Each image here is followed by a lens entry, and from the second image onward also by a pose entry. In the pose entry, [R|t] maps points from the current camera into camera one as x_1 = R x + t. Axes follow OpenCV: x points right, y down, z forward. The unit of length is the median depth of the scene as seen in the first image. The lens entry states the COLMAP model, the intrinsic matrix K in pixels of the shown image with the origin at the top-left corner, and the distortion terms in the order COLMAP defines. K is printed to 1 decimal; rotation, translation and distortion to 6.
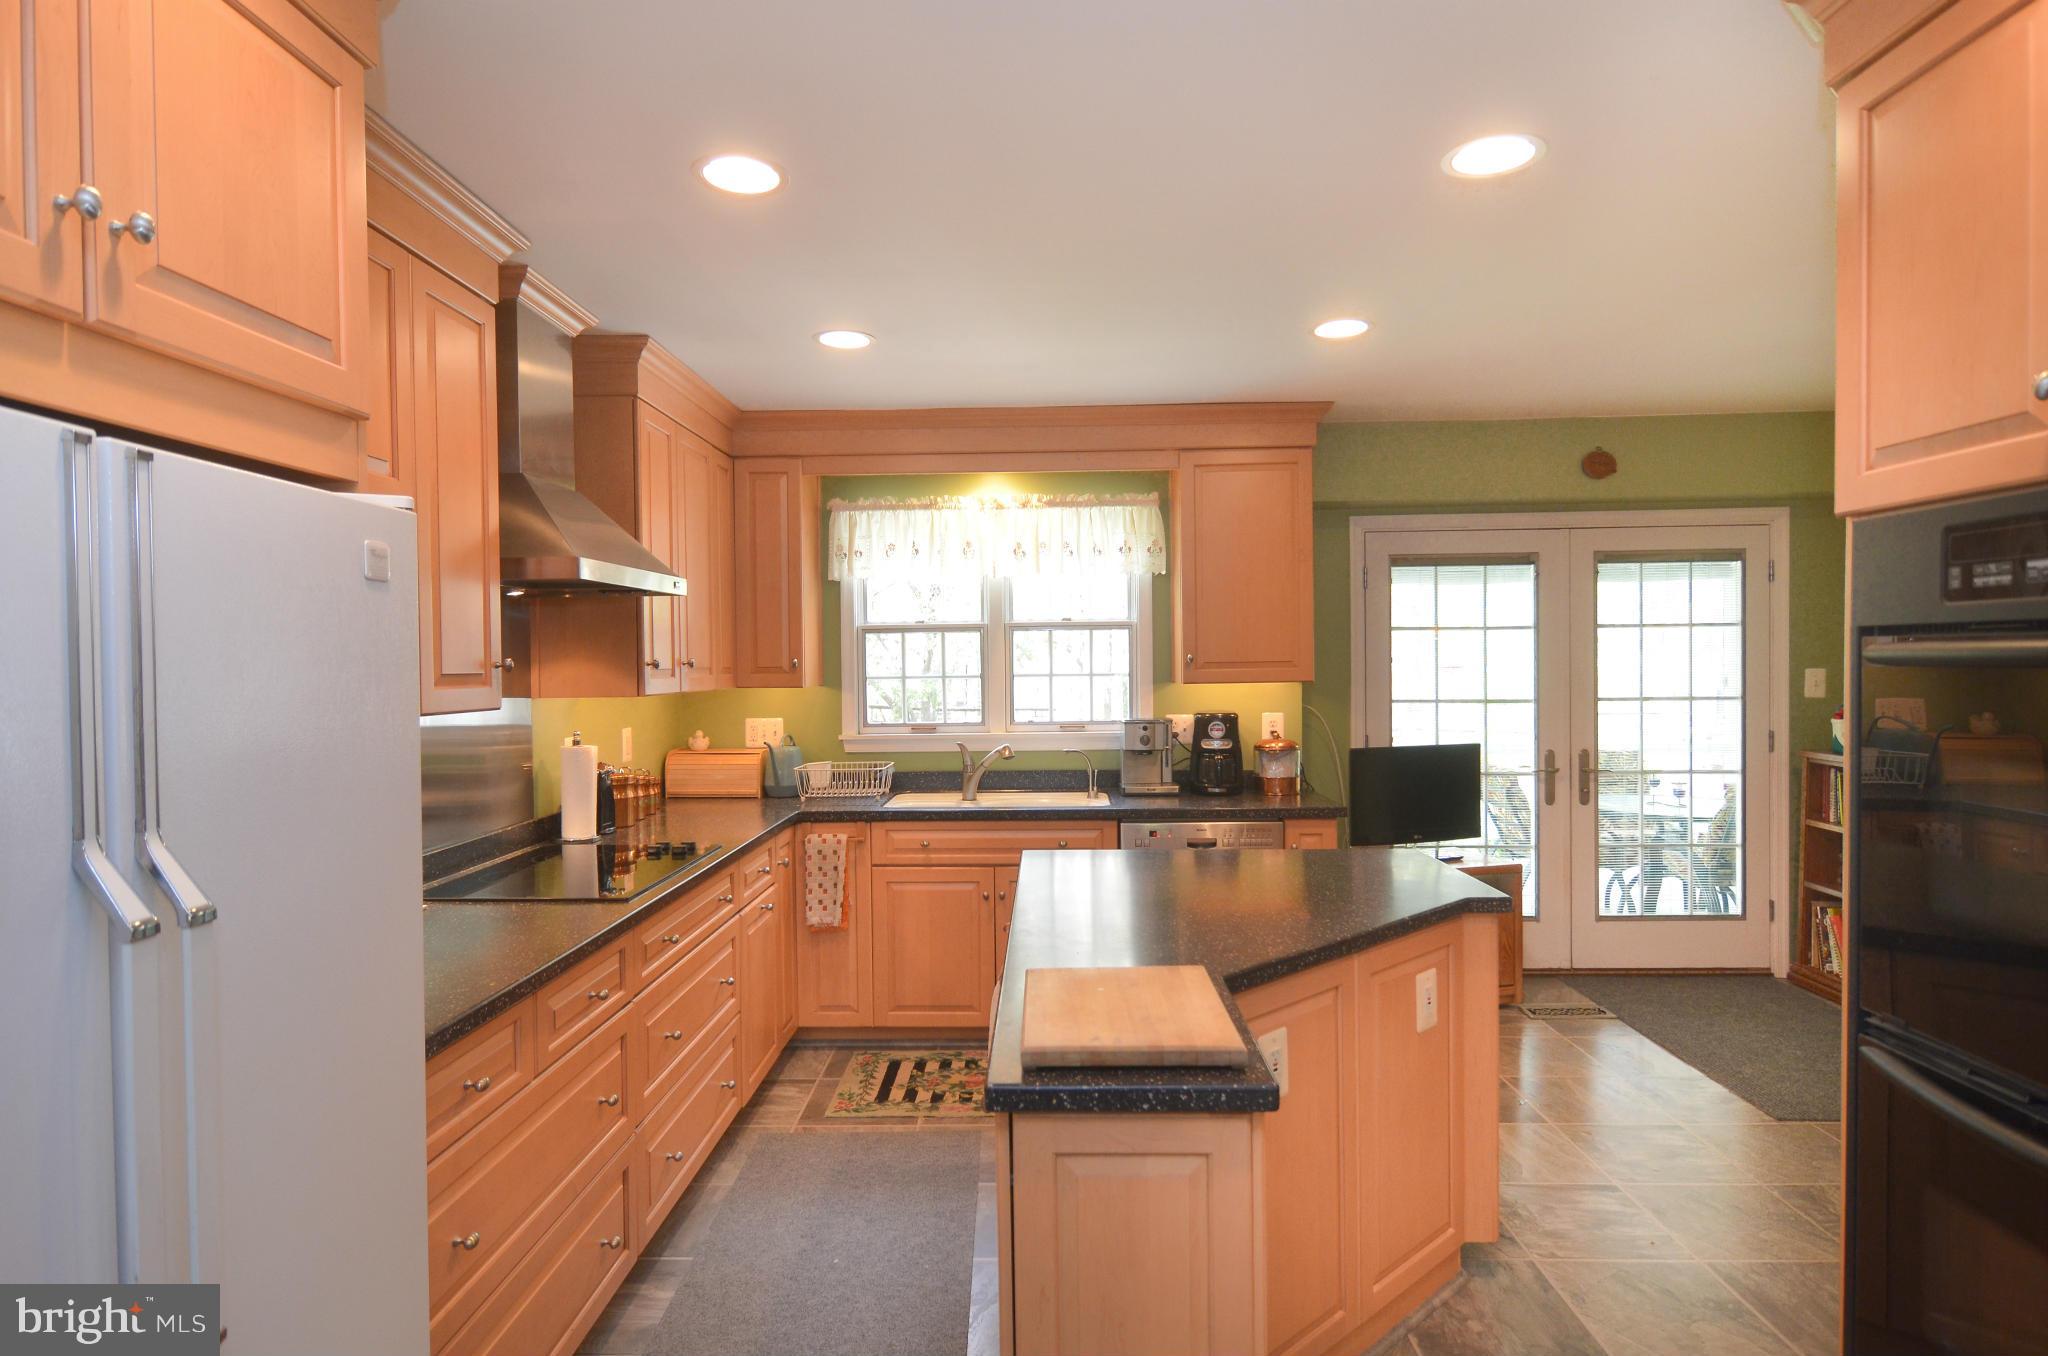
lens RADIAL K [[1117.5, 0, 1023.1], [0, 1117.5, 686.2], [0, 0, 1]] dist [0.004197, 0.000356]
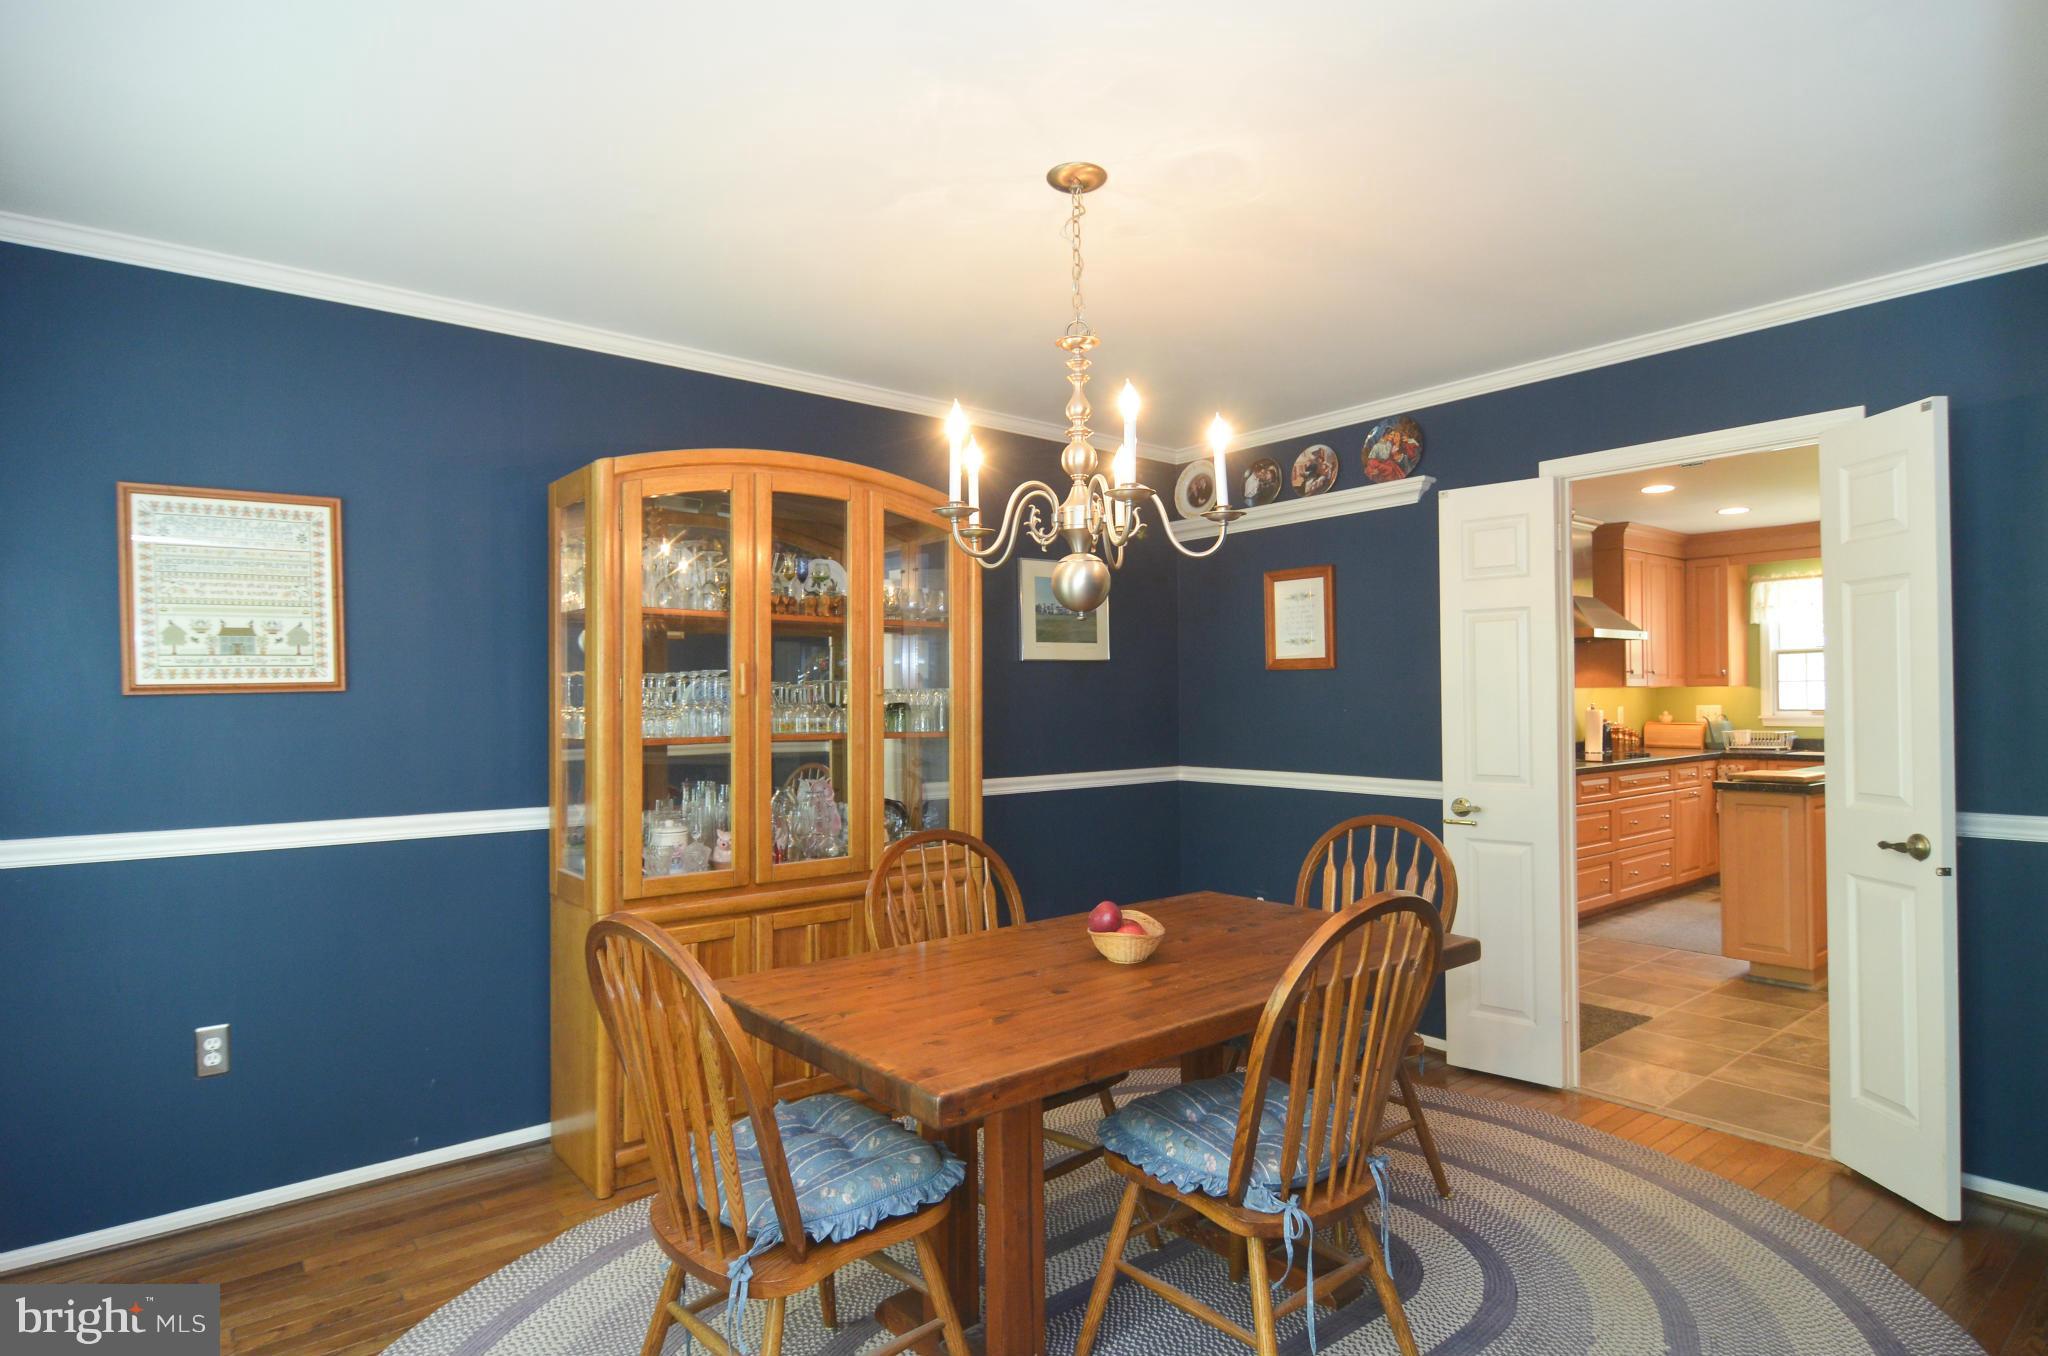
lens RADIAL K [[1078.4, 0, 1005.4], [0, 1078.4, 683.3], [0, 0, 1]] dist [0.016408, -0.019019]
pose [[0.637014, -0.002848, -0.770847, 0.383561], [-0.016423, 0.999716, -0.017266, 0.043848], [0.770677, 0.023658, 0.636787, -0.947120]]
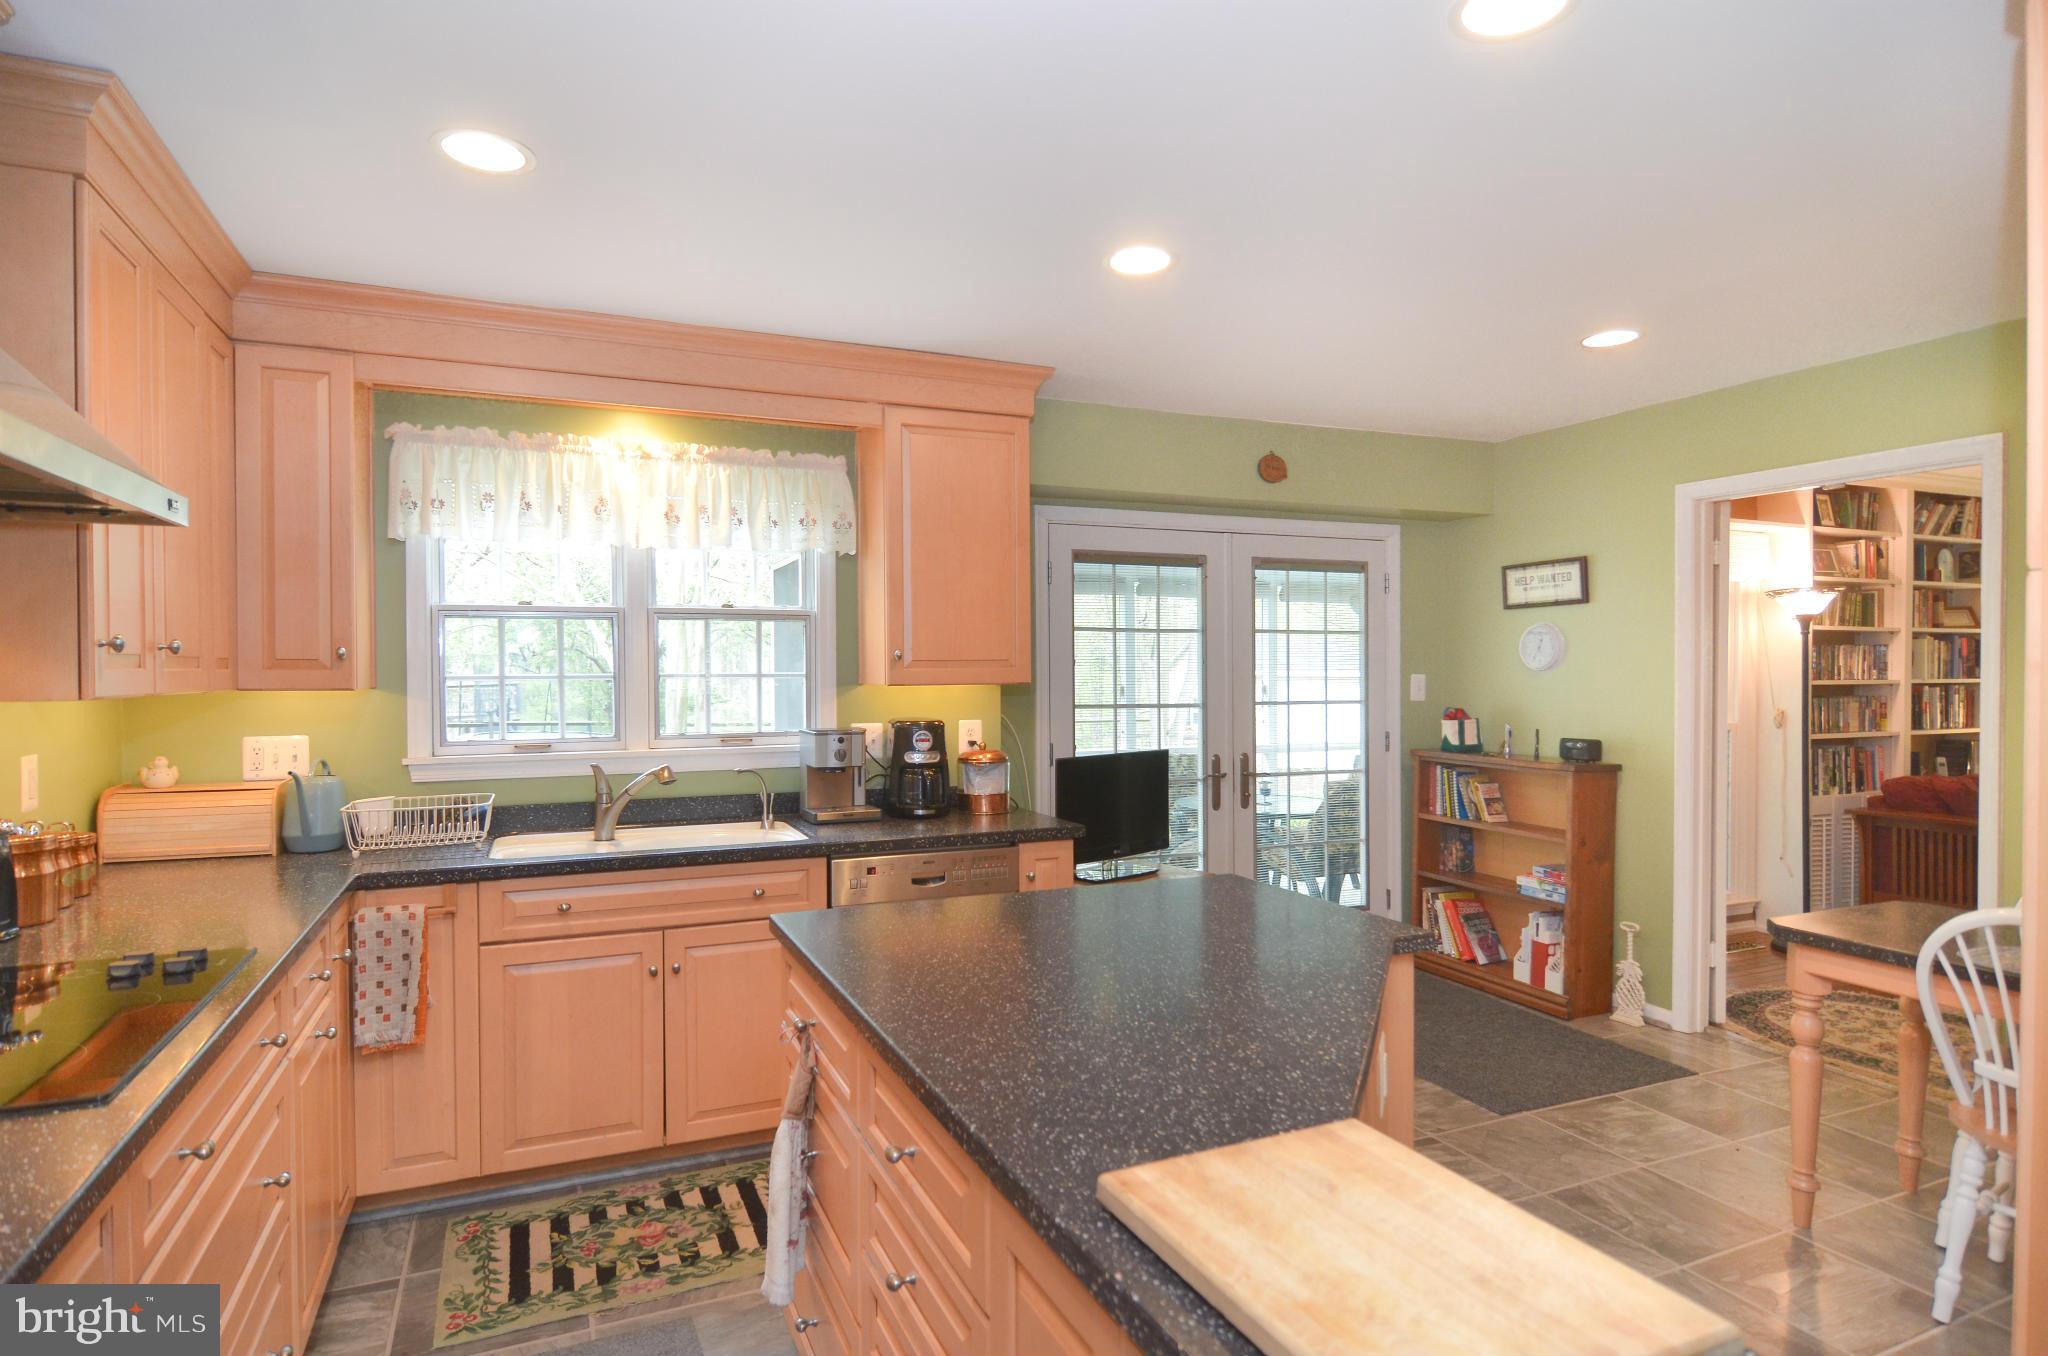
lens RADIAL K [[1078.4, 0, 1005.4], [0, 1078.4, 683.3], [0, 0, 1]] dist [0.016408, -0.019019]
pose [[0.905945, 0.003663, 0.423381, -0.113869], [0.002874, 0.999886, -0.014801, 0.007866], [-0.423387, 0.014626, 0.905831, 0.227960]]
